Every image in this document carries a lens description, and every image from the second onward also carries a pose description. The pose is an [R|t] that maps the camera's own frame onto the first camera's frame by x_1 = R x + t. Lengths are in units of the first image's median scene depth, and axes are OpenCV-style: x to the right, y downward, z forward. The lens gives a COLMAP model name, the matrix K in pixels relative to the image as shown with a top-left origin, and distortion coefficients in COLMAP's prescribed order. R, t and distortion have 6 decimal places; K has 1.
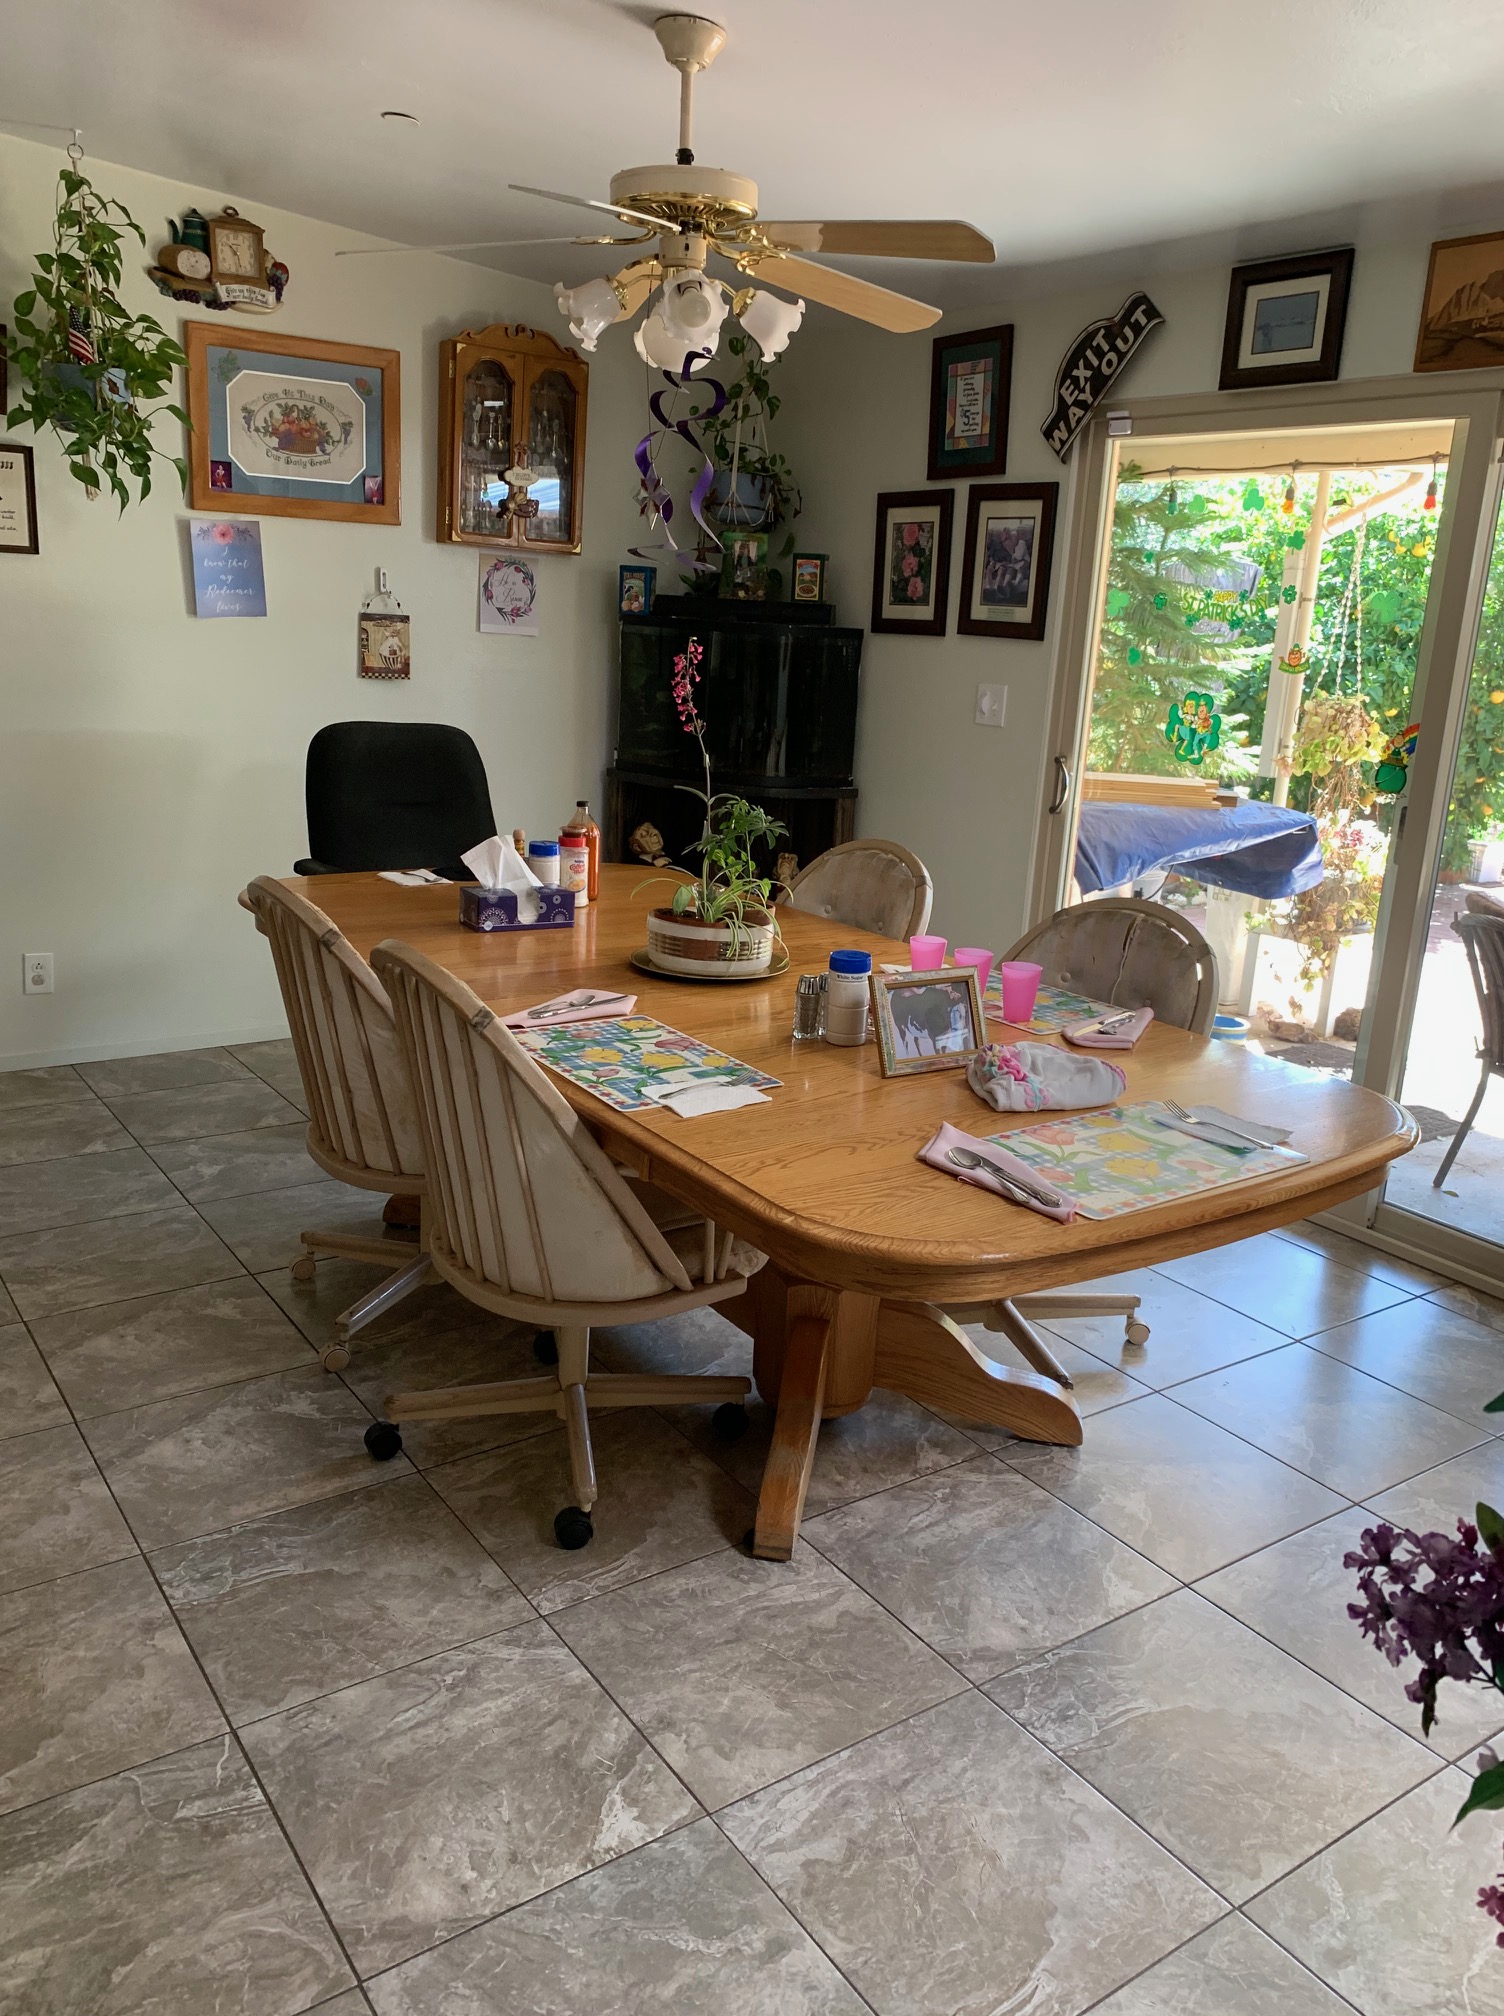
lens RADIAL K [[1503.3, 0, 754.0], [0, 1503.3, 996.1], [0, 0, 1]] dist [0.040642, -0.055097]
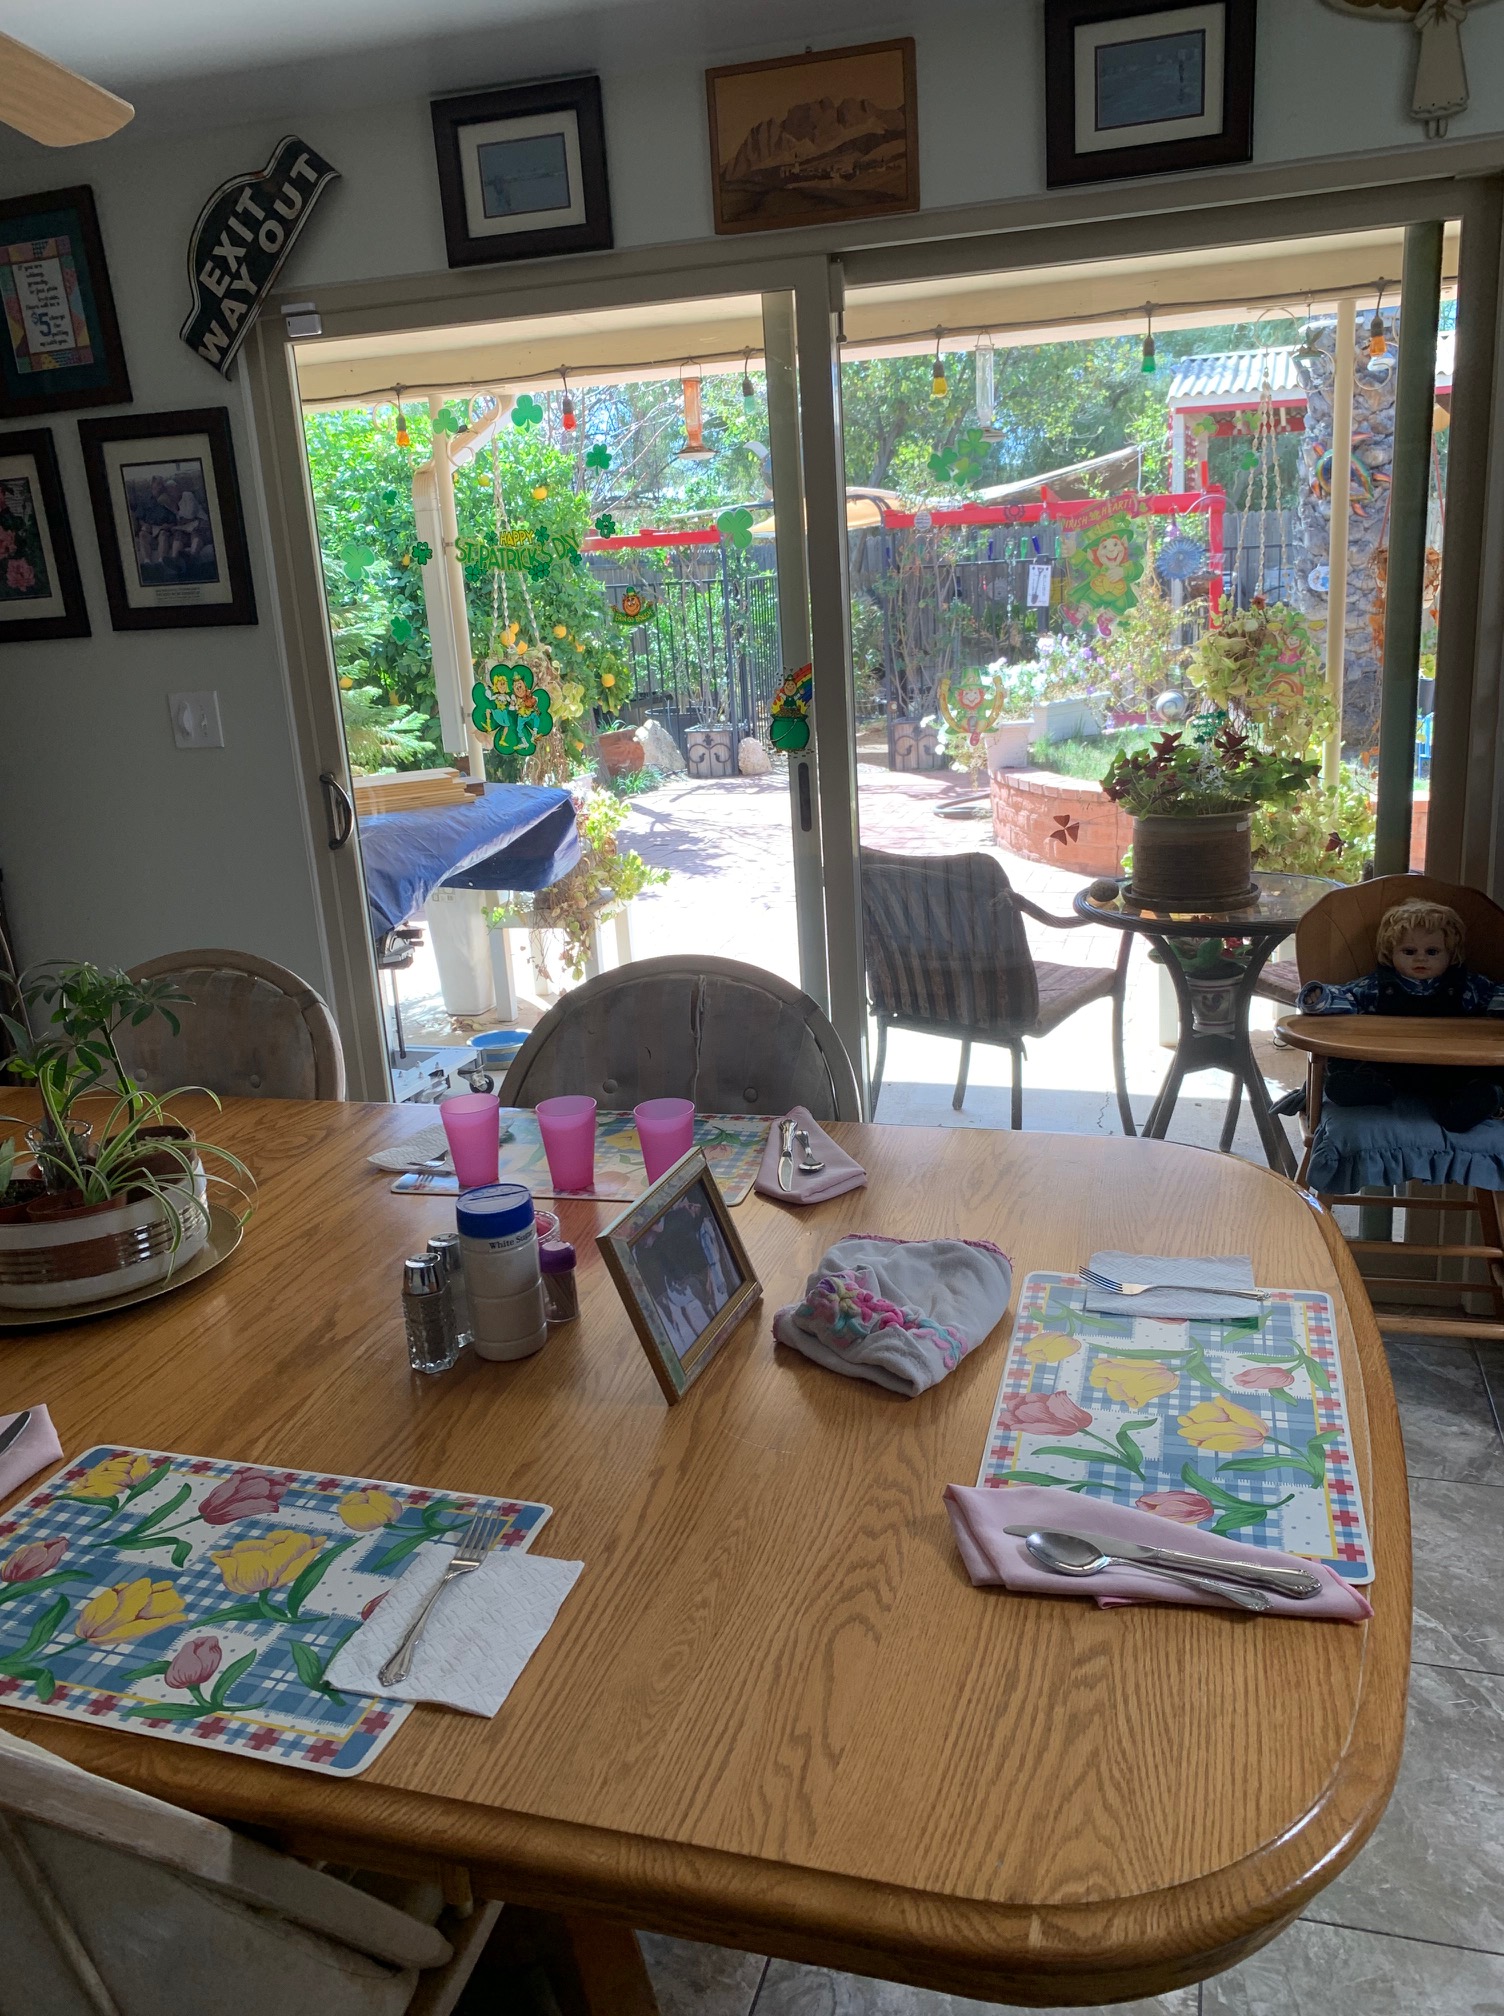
lens RADIAL K [[1503.3, 0, 754.0], [0, 1503.3, 996.1], [0, 0, 1]] dist [0.040642, -0.055097]
pose [[0.774475, -0.266573, 0.573695, -0.109672], [0.255264, 0.961460, 0.102152, -0.090126], [-0.578816, 0.067330, 0.812674, 0.327236]]
